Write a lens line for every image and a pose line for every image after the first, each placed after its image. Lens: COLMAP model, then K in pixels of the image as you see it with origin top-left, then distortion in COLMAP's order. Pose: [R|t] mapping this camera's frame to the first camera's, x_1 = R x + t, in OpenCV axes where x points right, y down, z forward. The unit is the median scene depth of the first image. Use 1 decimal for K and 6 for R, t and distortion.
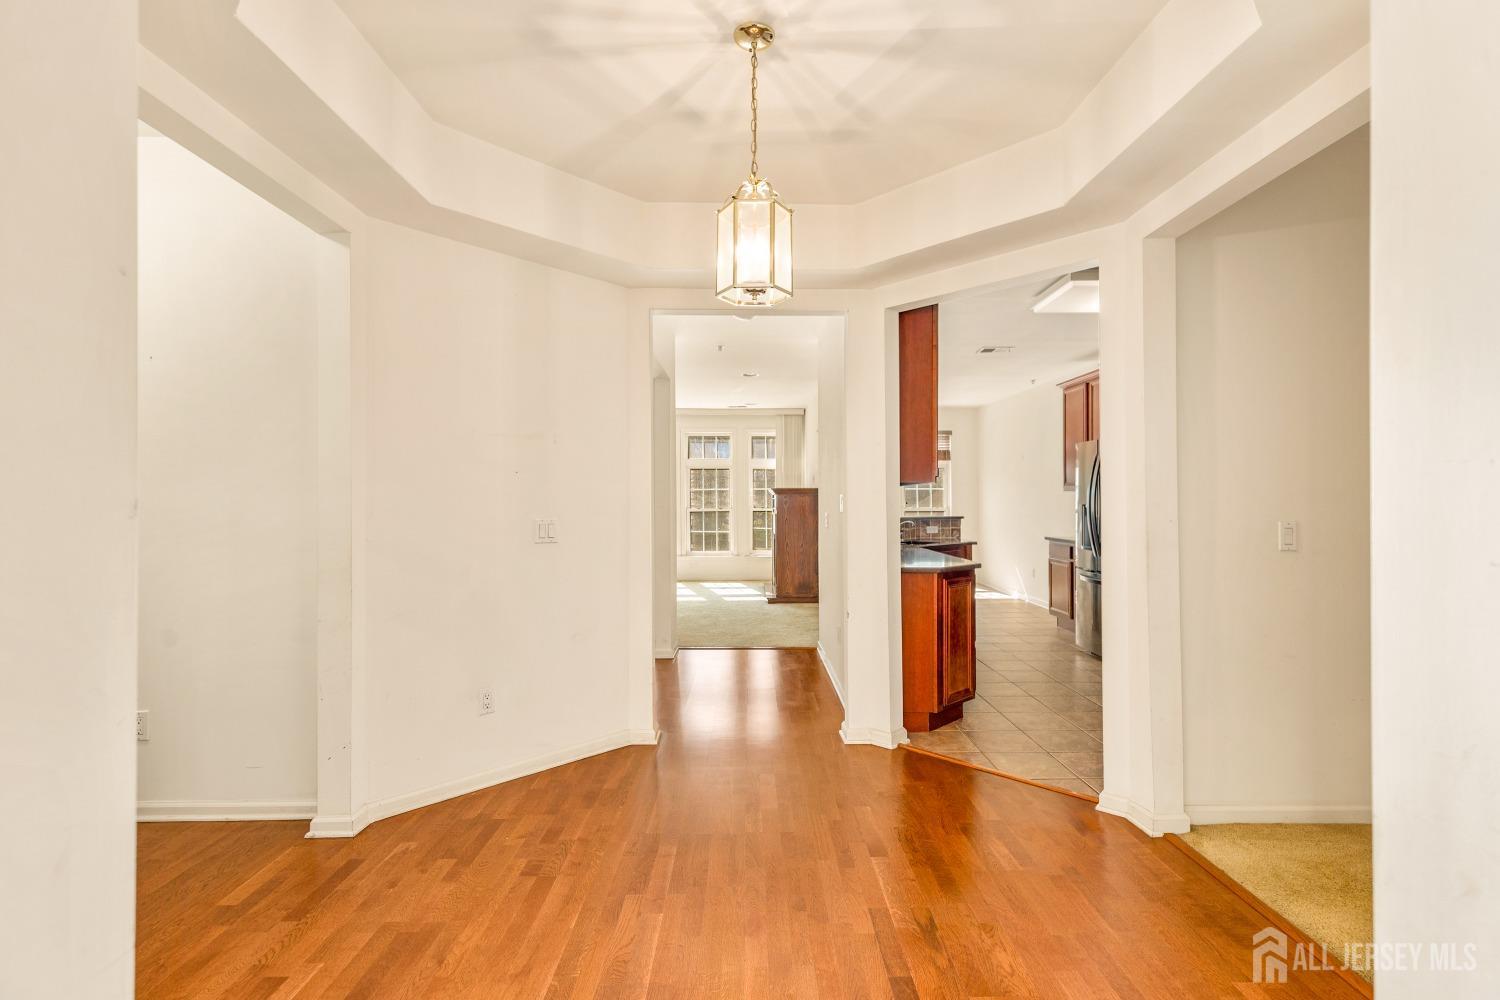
lens RADIAL K [[682.3, 0, 753.8], [0, 682.3, 496.6], [0, 0, 1]] dist [0.005068, 0.000470]
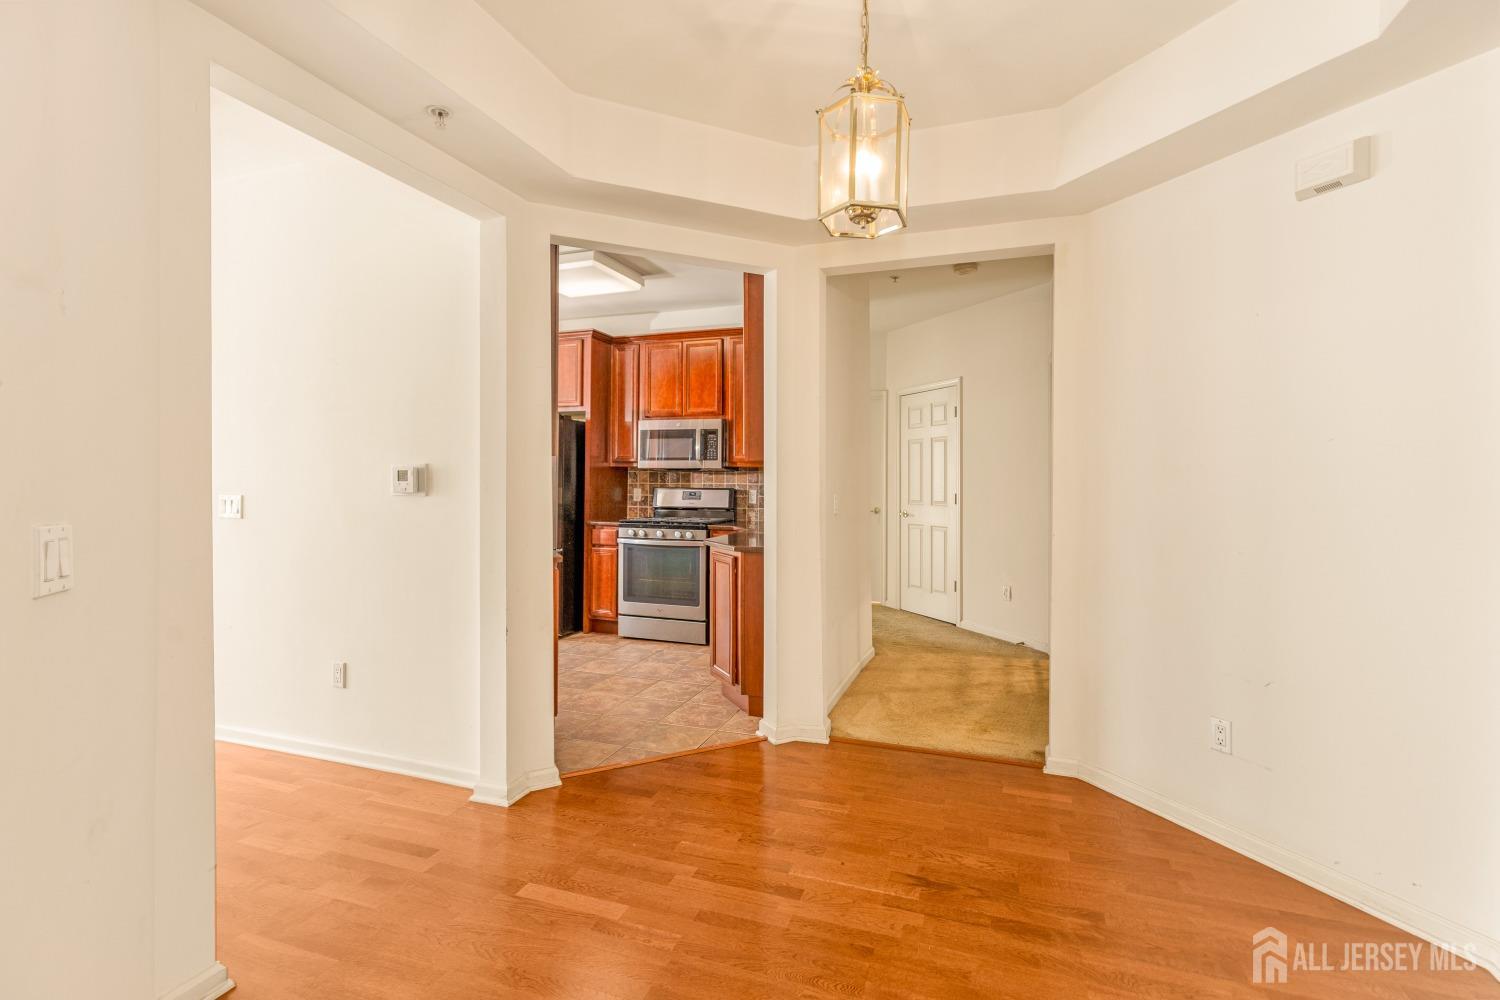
lens RADIAL K [[682.3, 0, 760.6], [0, 682.3, 483.4], [0, 0, 1]] dist [0.005068, 0.000470]
pose [[0.346707, -0.005243, 0.937959, -0.612473], [-0.013955, 0.999845, 0.010747, 0.000333], [-0.937870, -0.016815, 0.346580, 0.646573]]
